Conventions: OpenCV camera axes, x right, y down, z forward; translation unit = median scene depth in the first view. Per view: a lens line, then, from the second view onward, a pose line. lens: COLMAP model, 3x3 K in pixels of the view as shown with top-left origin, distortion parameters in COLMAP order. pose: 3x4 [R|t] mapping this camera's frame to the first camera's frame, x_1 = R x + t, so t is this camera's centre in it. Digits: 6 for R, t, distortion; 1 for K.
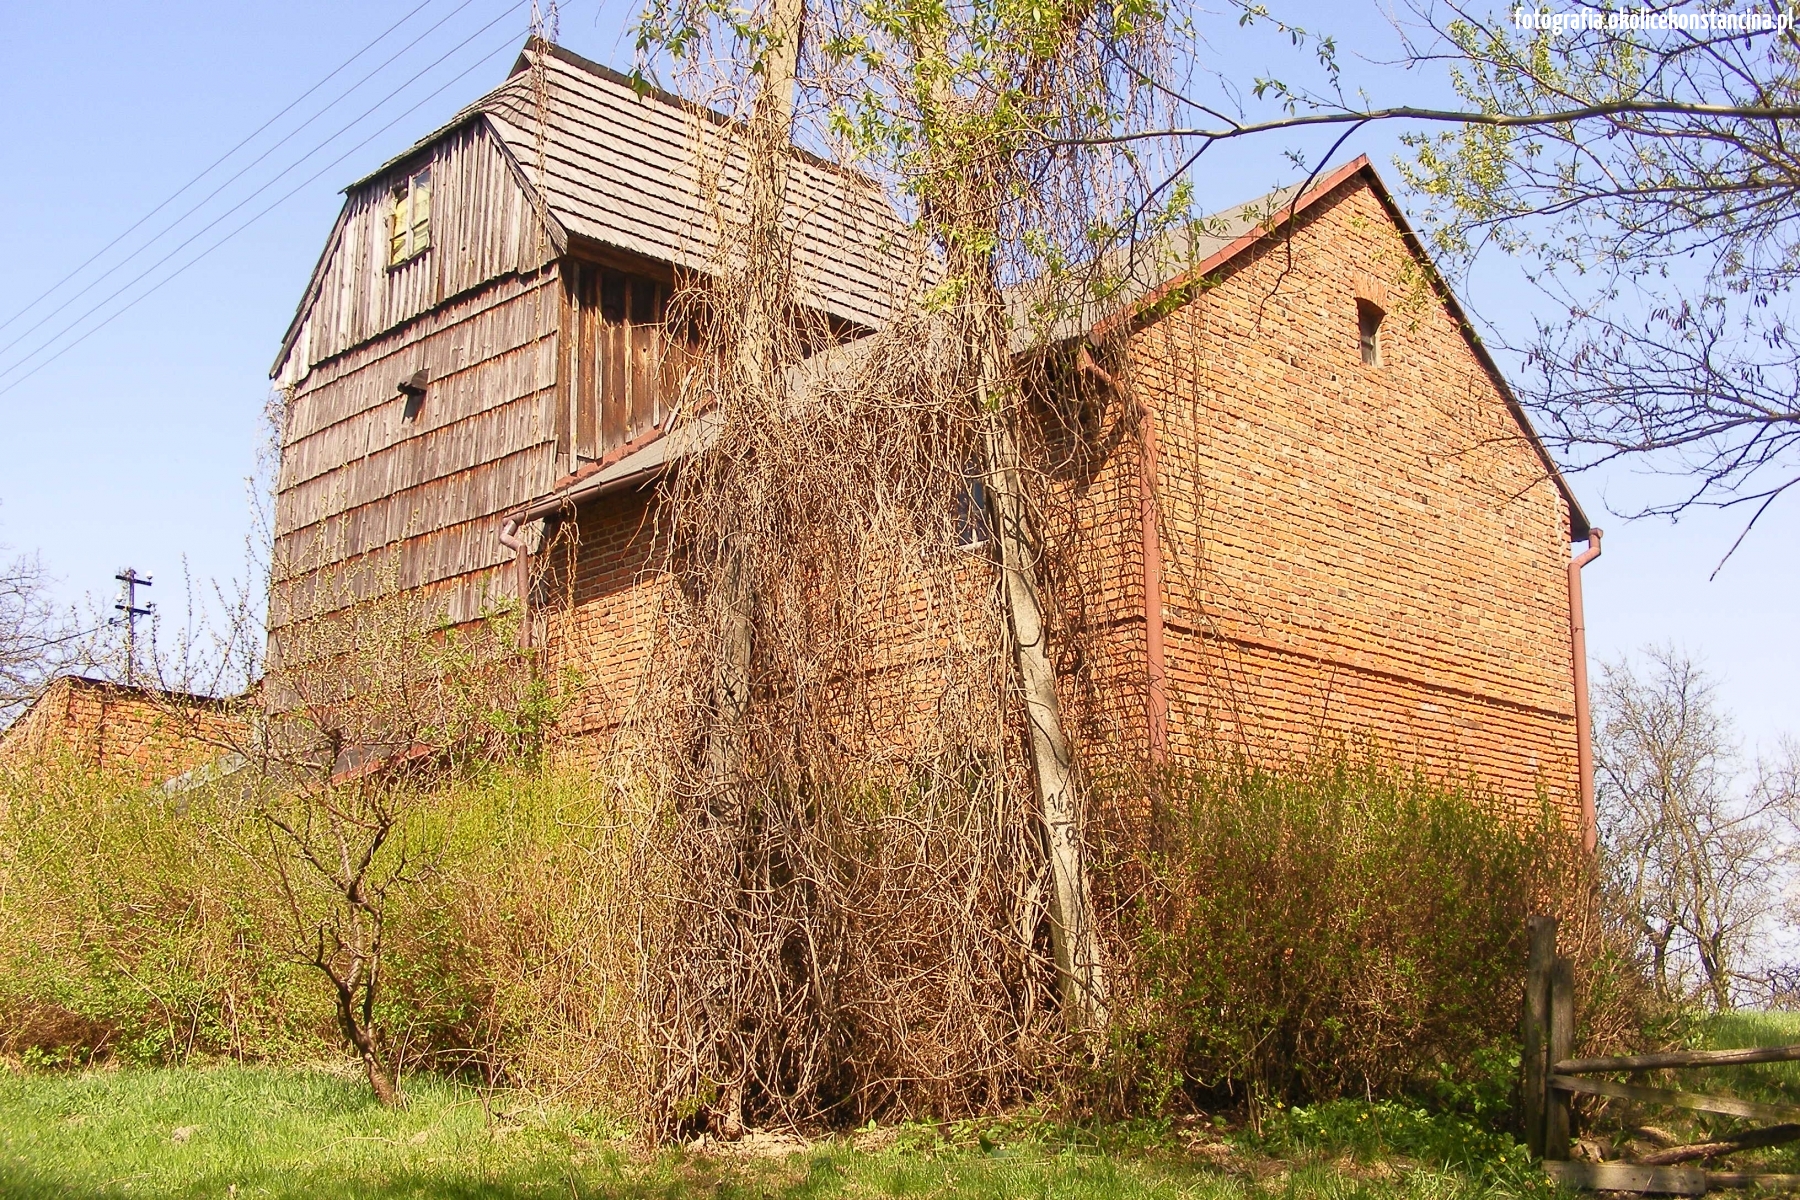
lens RADIAL K [[2051.6, 0, 900.0], [0, 2051.6, 600.0], [0, 0, 1]] dist [-0.241953, 0.209696]
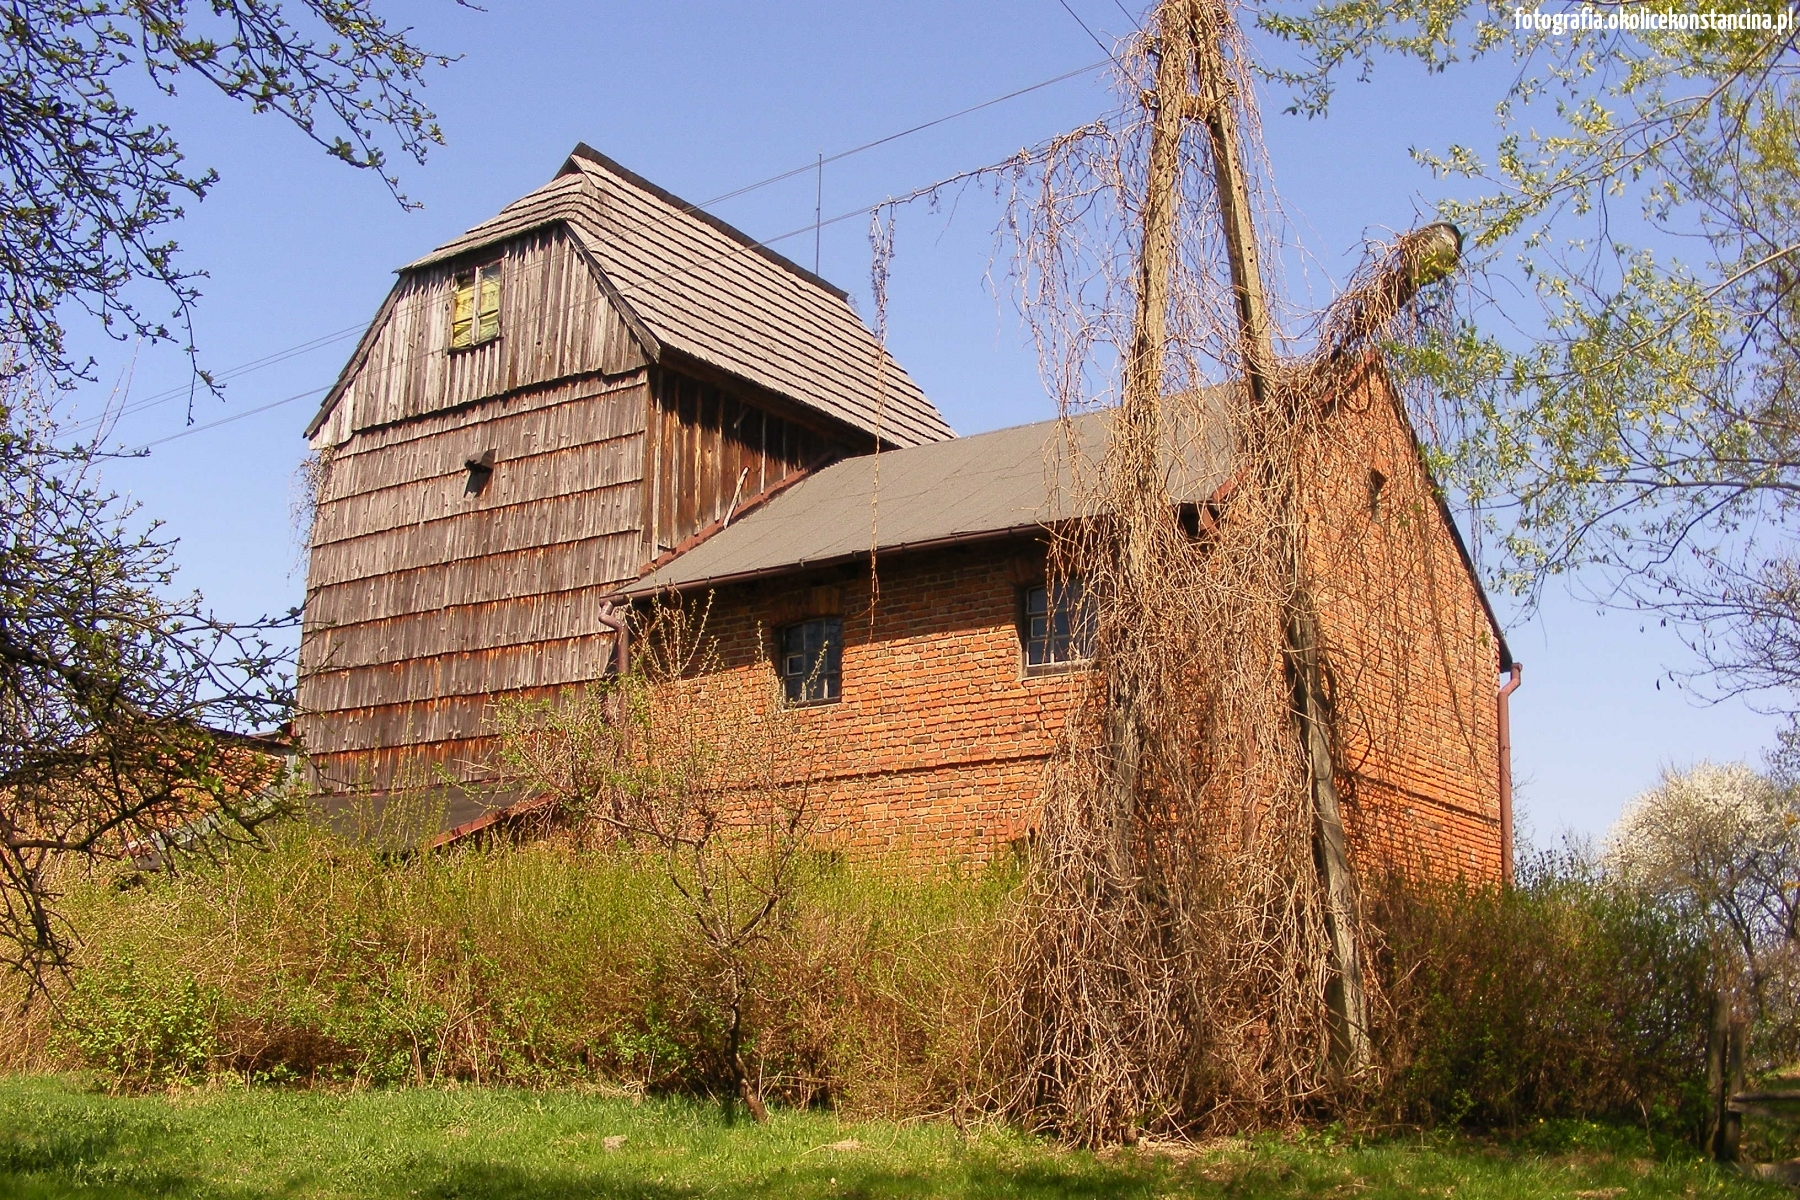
lens RADIAL K [[2051.6, 0, 900.0], [0, 2051.6, 600.0], [0, 0, 1]] dist [-0.241953, 0.209696]
pose [[0.986915, 0.062909, 0.148462, -0.182325], [-0.059959, 0.997906, -0.024269, -0.020501], [-0.149678, 0.015049, 0.988620, -0.120186]]
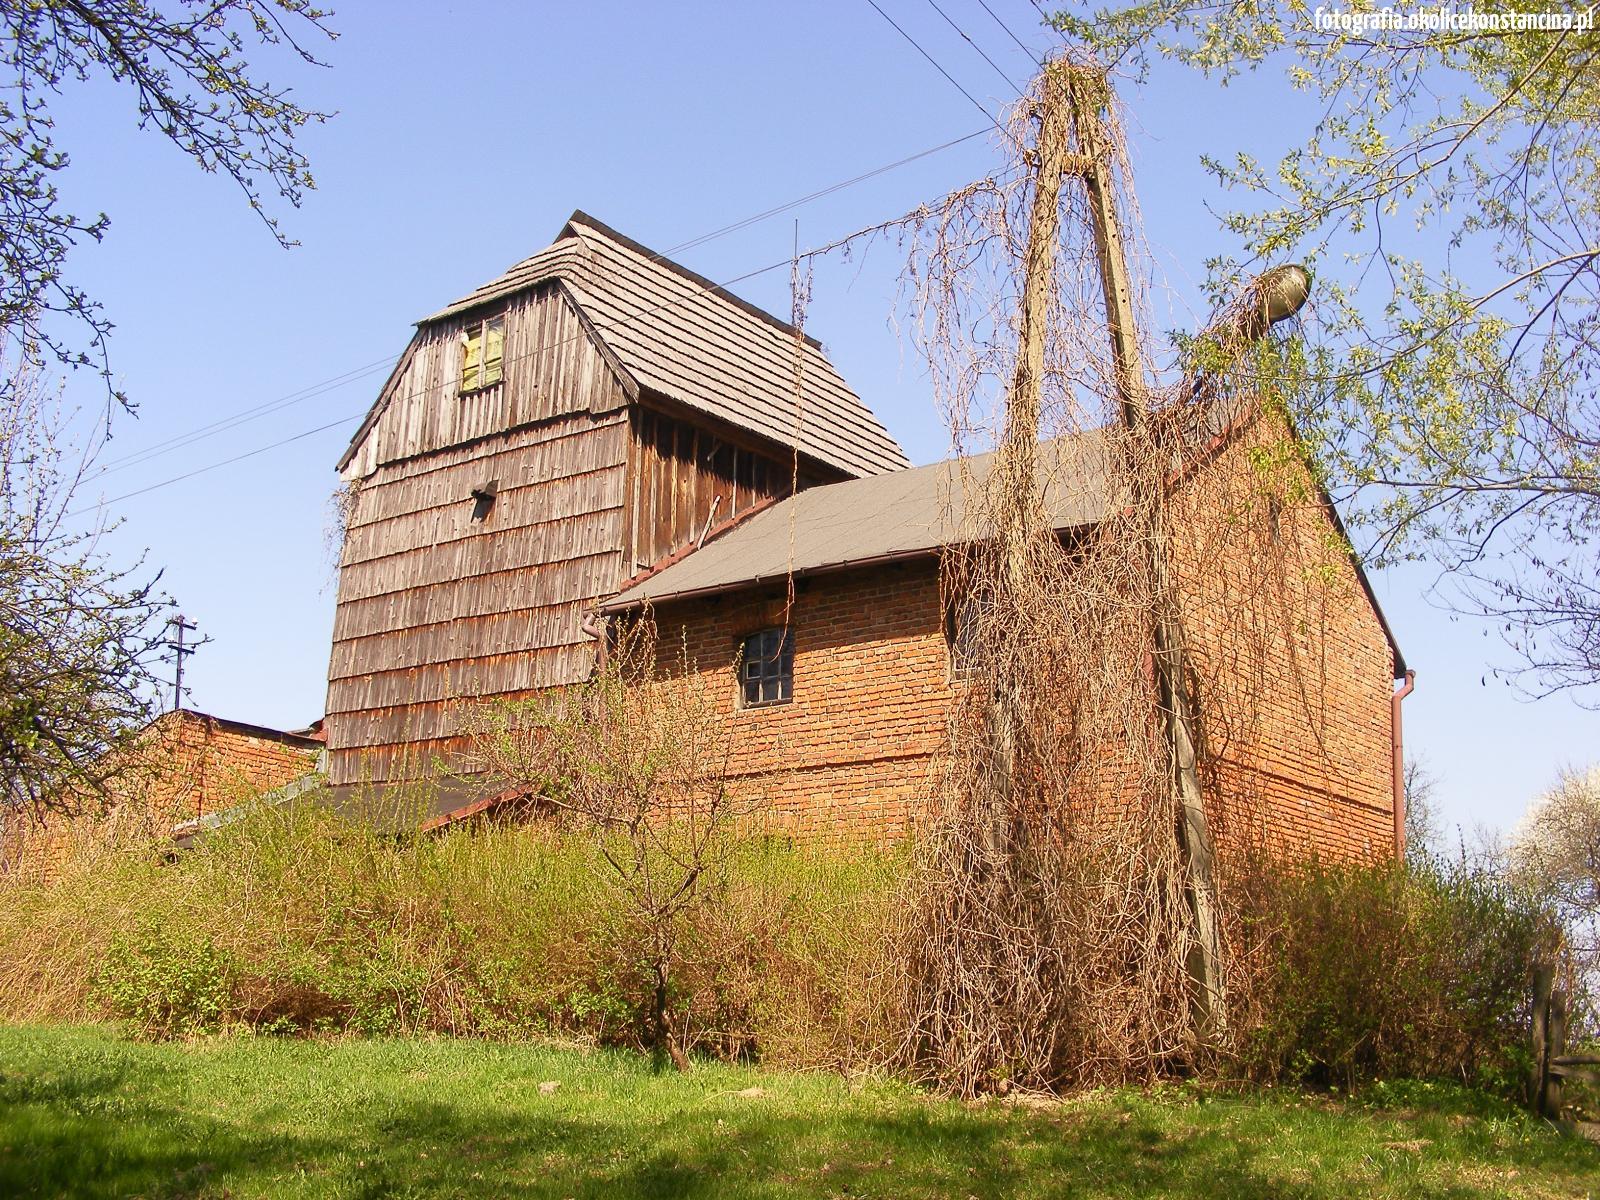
lens RADIAL K [[1818.7, 0, 800.0], [0, 1818.7, 600.0], [0, 0, 1]] dist [-0.247575, 0.246385]
pose [[0.993912, 0.065150, 0.088849, -0.148676], [-0.062496, 0.997521, -0.032335, -0.017653], [-0.090736, 0.026586, 0.995520, -0.119700]]
